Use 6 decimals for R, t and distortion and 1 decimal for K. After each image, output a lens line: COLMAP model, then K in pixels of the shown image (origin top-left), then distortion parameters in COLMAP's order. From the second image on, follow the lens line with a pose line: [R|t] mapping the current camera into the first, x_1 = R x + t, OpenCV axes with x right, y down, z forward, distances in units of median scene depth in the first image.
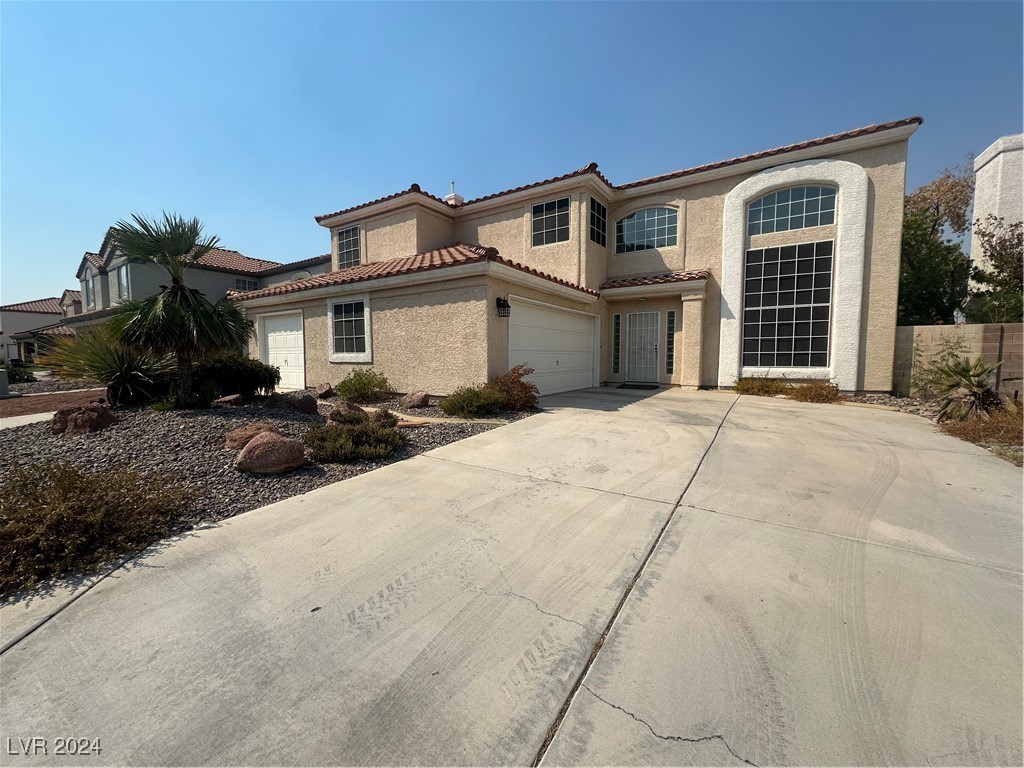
lens RADIAL K [[409.5, 0, 516.5], [0, 409.5, 383.6], [0, 0, 1]] dist [-0.002336, 0.000879]
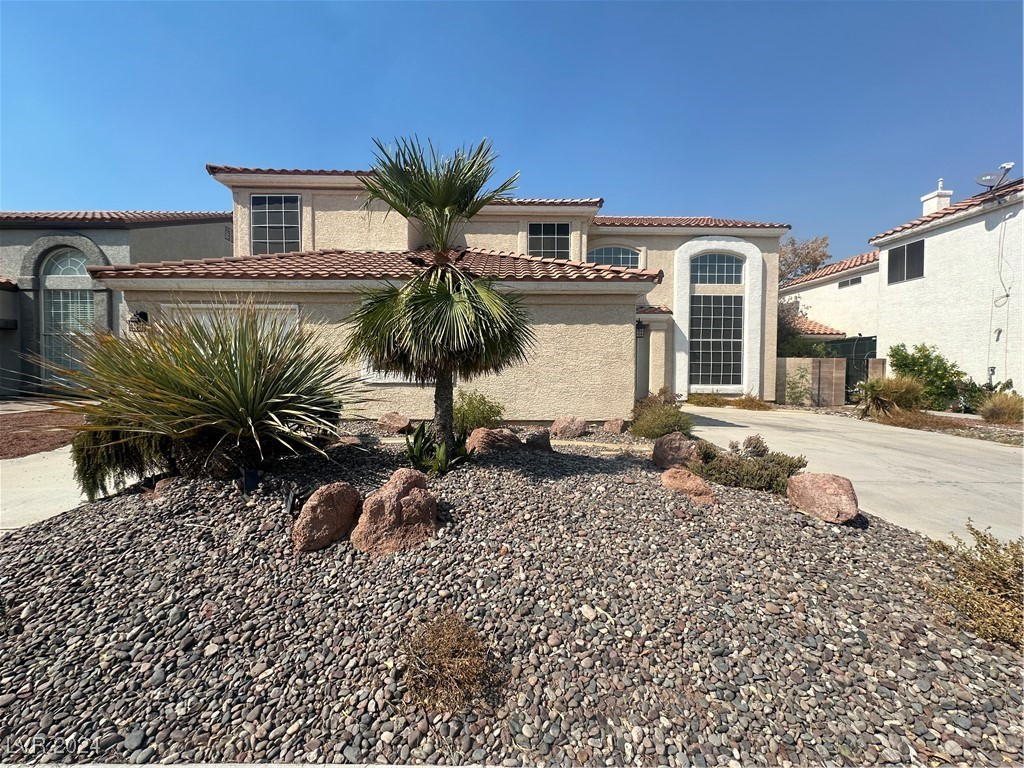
lens RADIAL K [[409.5, 0, 514.8], [0, 409.5, 382.6], [0, 0, 1]] dist [-0.002336, 0.000879]
pose [[0.833487, -0.004606, 0.552521, -0.634349], [0.024304, 0.999303, -0.028333, -0.025535], [-0.552005, 0.037043, 0.833018, 0.246061]]
